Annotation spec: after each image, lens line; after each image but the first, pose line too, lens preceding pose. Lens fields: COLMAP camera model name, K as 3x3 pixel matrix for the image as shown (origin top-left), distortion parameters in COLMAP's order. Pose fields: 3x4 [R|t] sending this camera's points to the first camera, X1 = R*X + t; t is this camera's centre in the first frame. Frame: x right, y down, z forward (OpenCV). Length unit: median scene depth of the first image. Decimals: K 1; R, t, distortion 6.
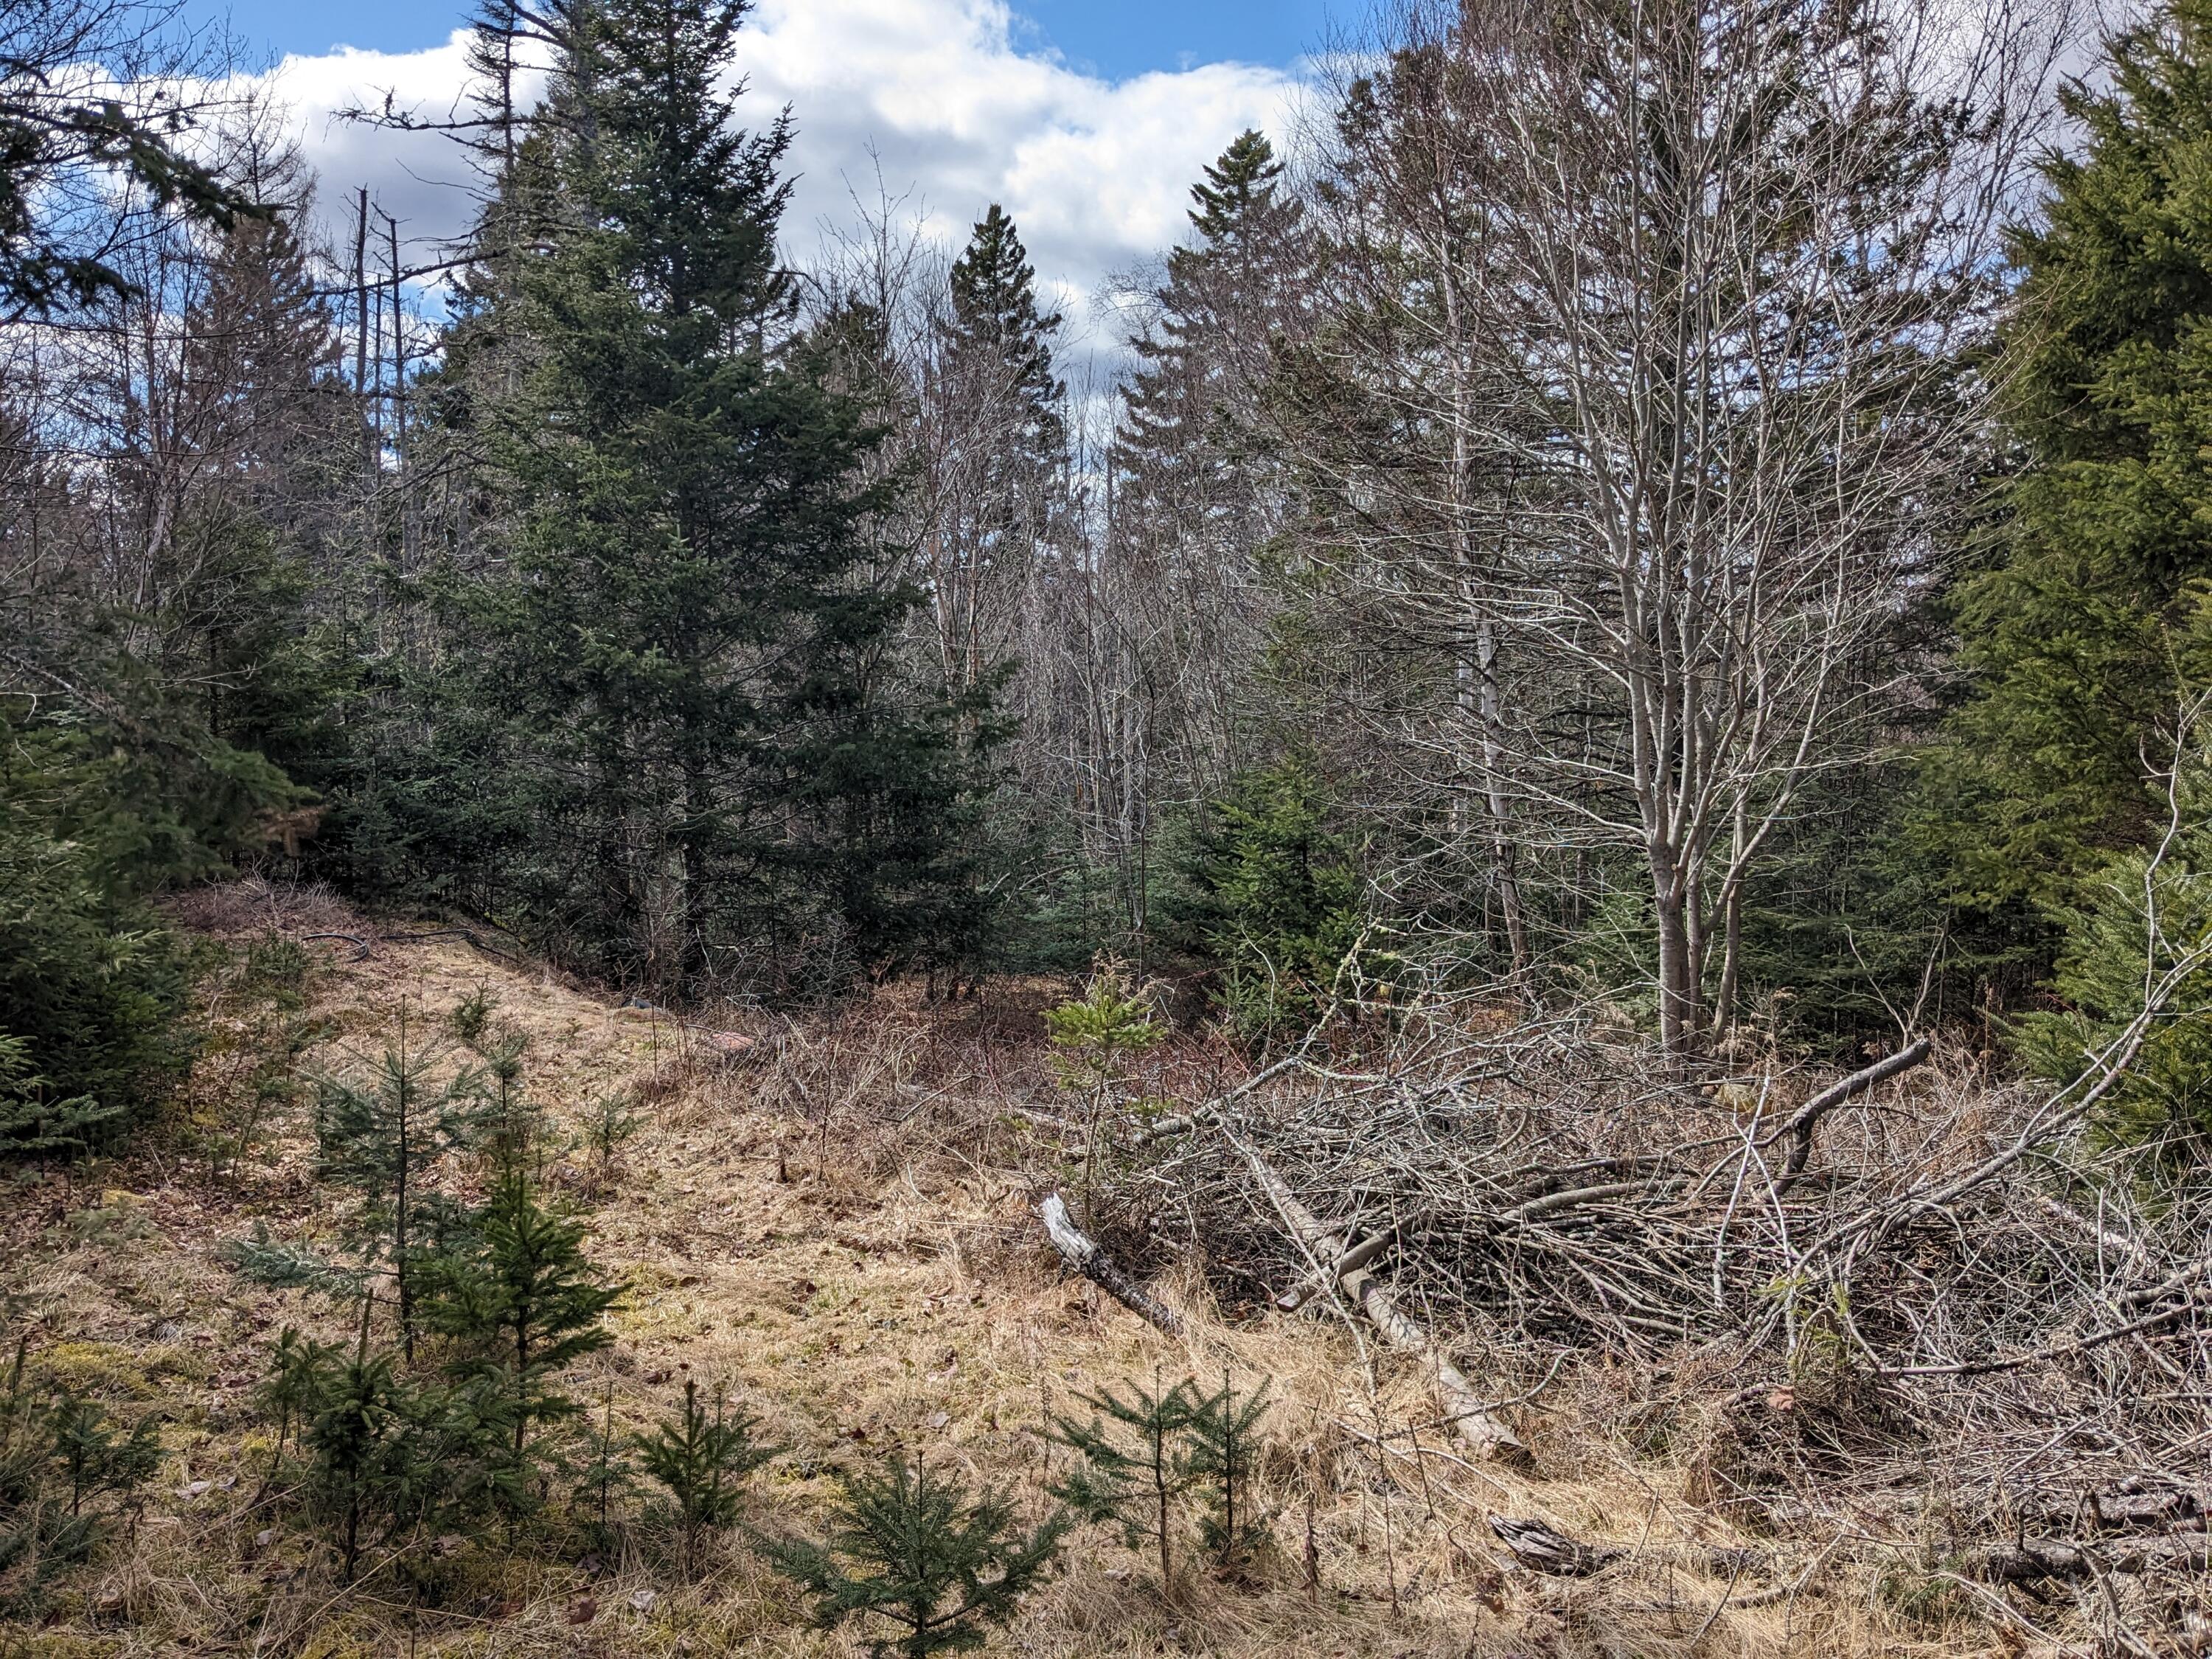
lens RADIAL K [[1770.6, 0, 1106.0], [0, 1770.6, 829.5], [0, 0, 1]] dist [0.076795, 0.001468]
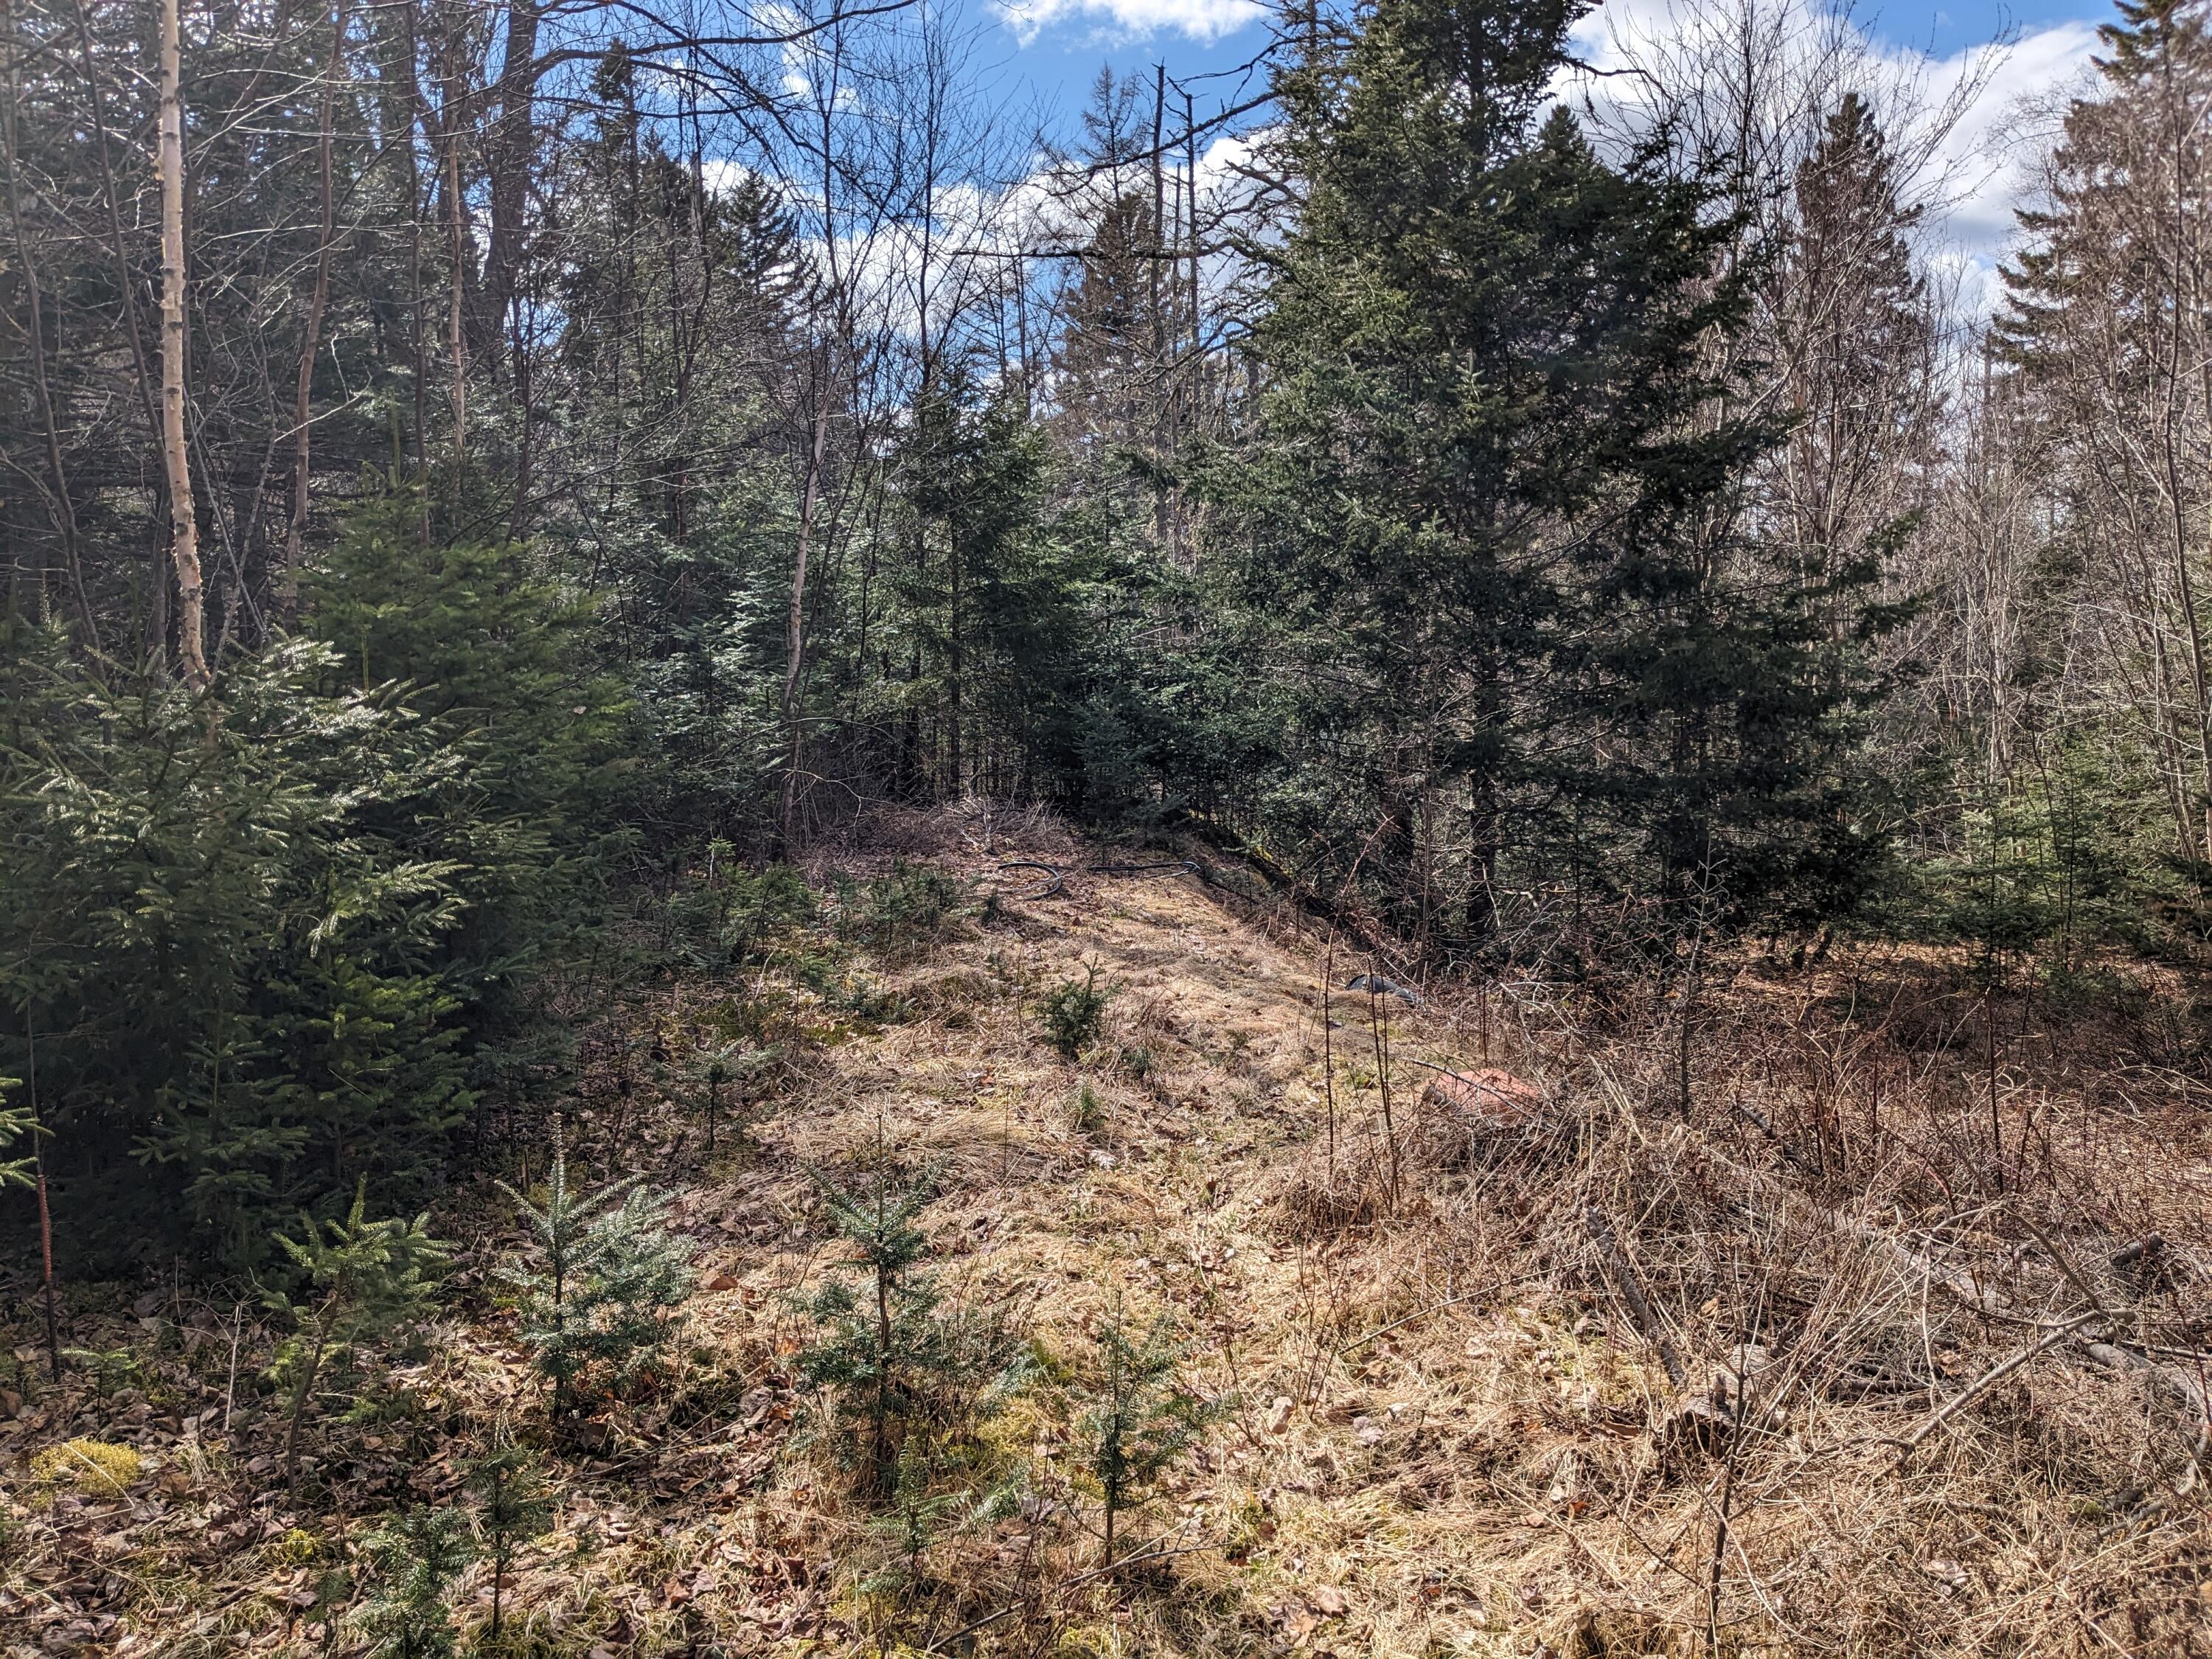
lens RADIAL K [[1740.6, 0, 1106.0], [0, 1740.6, 829.5], [0, 0, 1]] dist [0.111327, -0.132313]
pose [[0.900370, 0.025947, -0.434351, -0.035793], [-0.009876, 0.999182, 0.039217, 0.007066], [0.435014, -0.031020, 0.899889, 0.195486]]
